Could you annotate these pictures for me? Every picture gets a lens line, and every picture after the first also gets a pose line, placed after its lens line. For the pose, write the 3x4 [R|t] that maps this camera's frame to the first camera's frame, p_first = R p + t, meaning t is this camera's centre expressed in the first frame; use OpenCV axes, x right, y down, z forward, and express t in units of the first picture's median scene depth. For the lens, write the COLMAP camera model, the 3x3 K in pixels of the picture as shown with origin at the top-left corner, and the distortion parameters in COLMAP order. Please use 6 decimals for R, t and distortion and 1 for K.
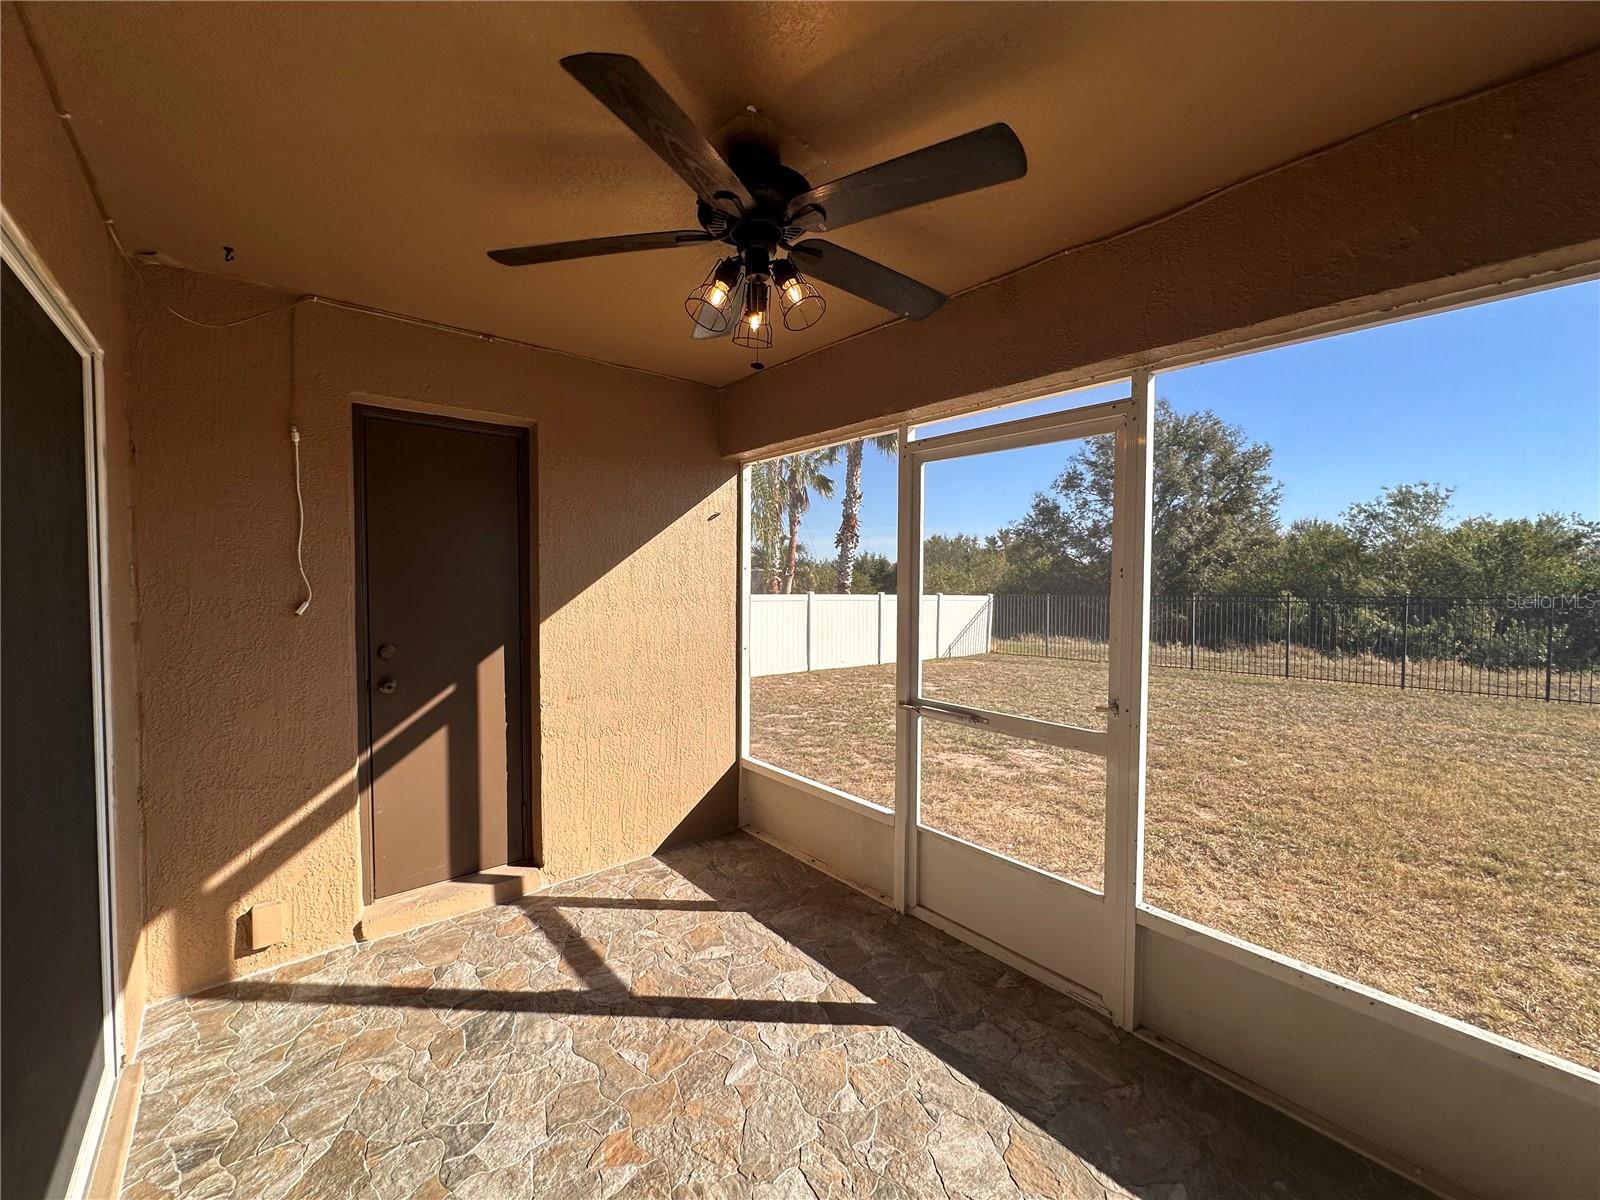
lens RADIAL K [[638.9, 0, 802.0], [0, 638.9, 598.6], [0, 0, 1]] dist [-0.004511, 0.000840]
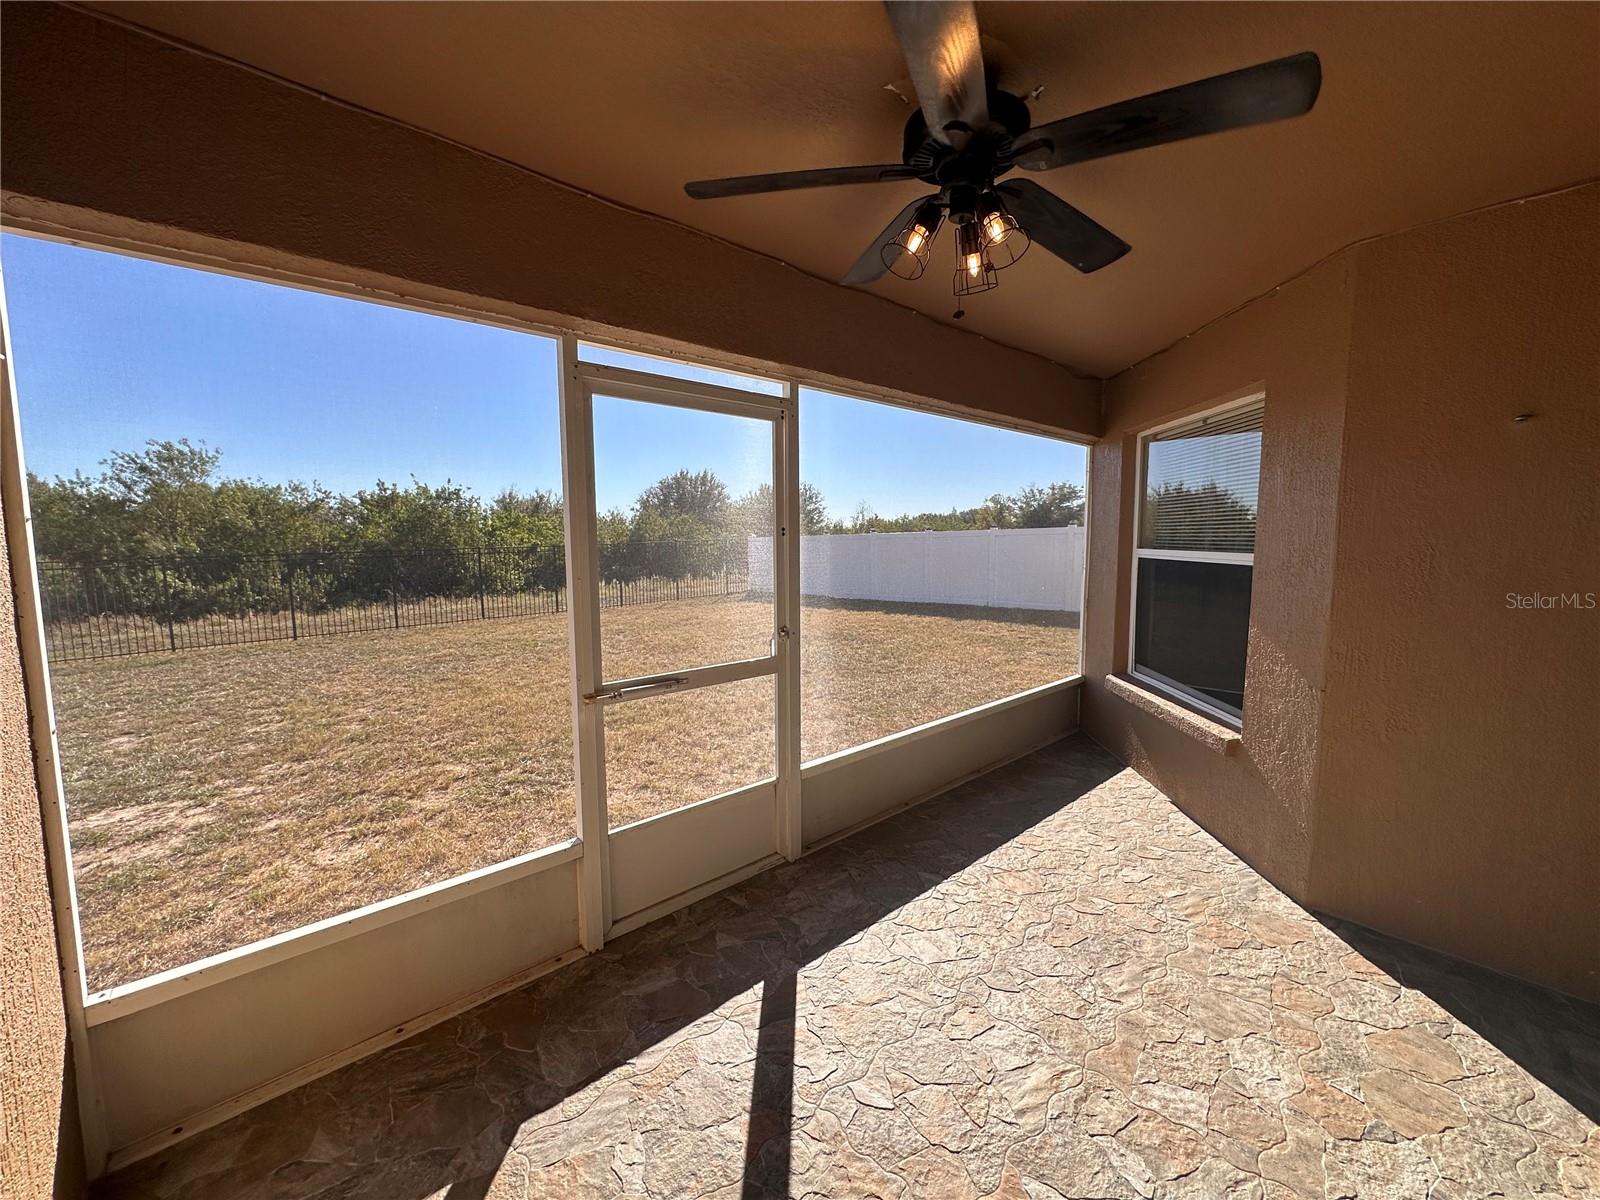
lens RADIAL K [[638.9, 0, 801.5], [0, 638.9, 597.9], [0, 0, 1]] dist [-0.004511, 0.000840]
pose [[-0.023477, -0.104500, 0.994248, -0.347460], [0.040245, 0.993617, 0.105384, -0.017156], [-0.998914, 0.042488, -0.019121, 0.417463]]
